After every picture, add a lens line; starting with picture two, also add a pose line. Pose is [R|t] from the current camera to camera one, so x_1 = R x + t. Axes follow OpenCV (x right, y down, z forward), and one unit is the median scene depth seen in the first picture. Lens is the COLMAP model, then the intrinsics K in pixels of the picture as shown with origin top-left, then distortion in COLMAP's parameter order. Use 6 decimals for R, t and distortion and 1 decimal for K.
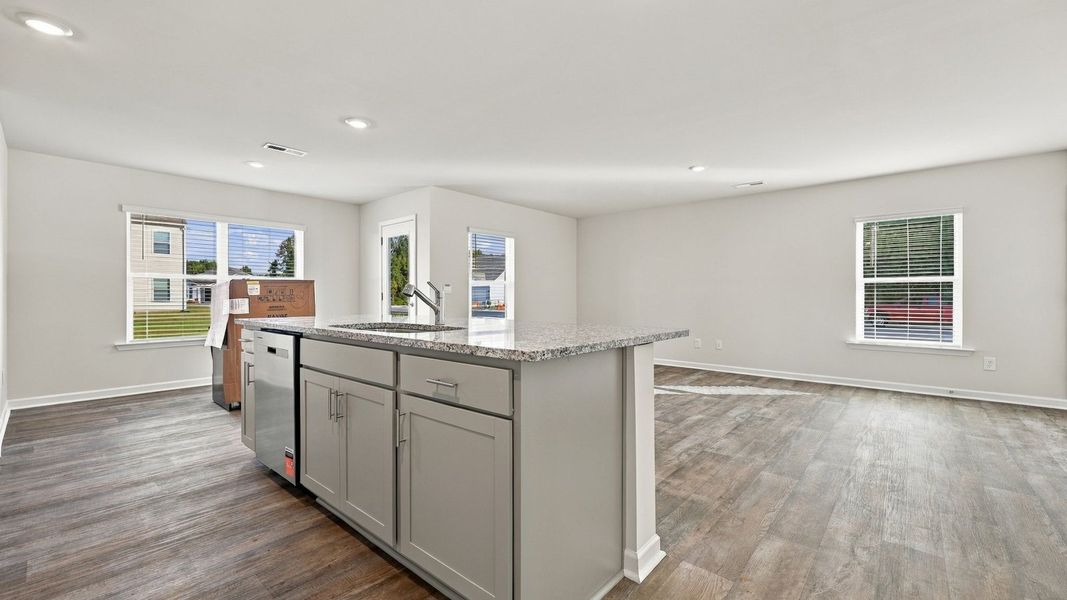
lens RADIAL K [[429.0, 0, 518.1], [0, 429.0, 297.3], [0, 0, 1]] dist [0.000670, -0.000384]
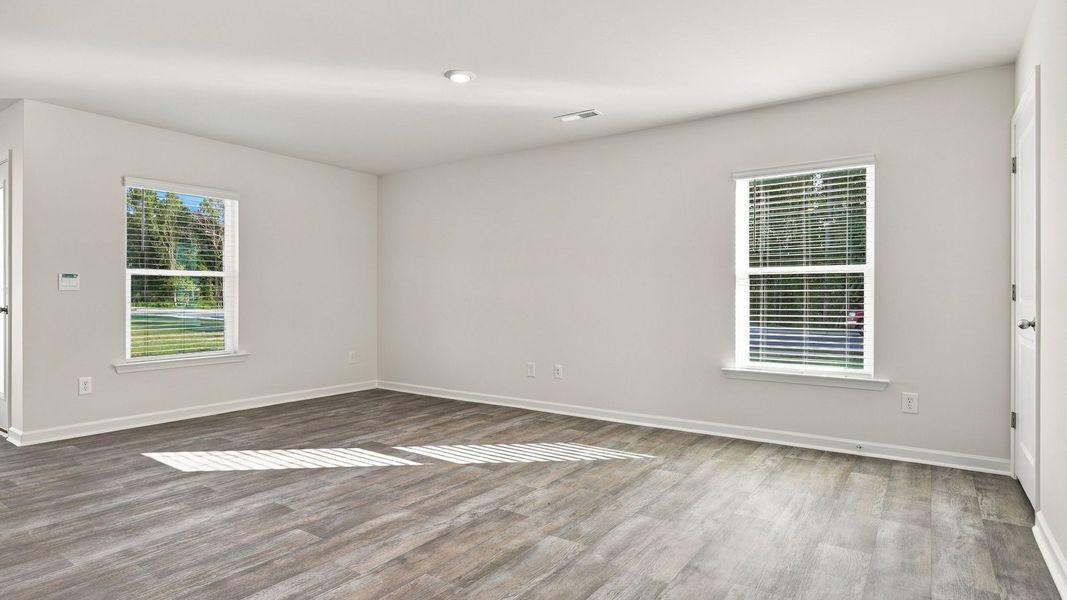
lens RADIAL K [[556.4, 0, 523.2], [0, 556.4, 304.3], [0, 0, 1]] dist [-0.004601, -0.000076]
pose [[0.994858, -0.001639, 0.101267, 0.416435], [-0.000221, 0.999832, 0.018352, -0.005089], [-0.101280, -0.018280, 0.994690, 0.226997]]
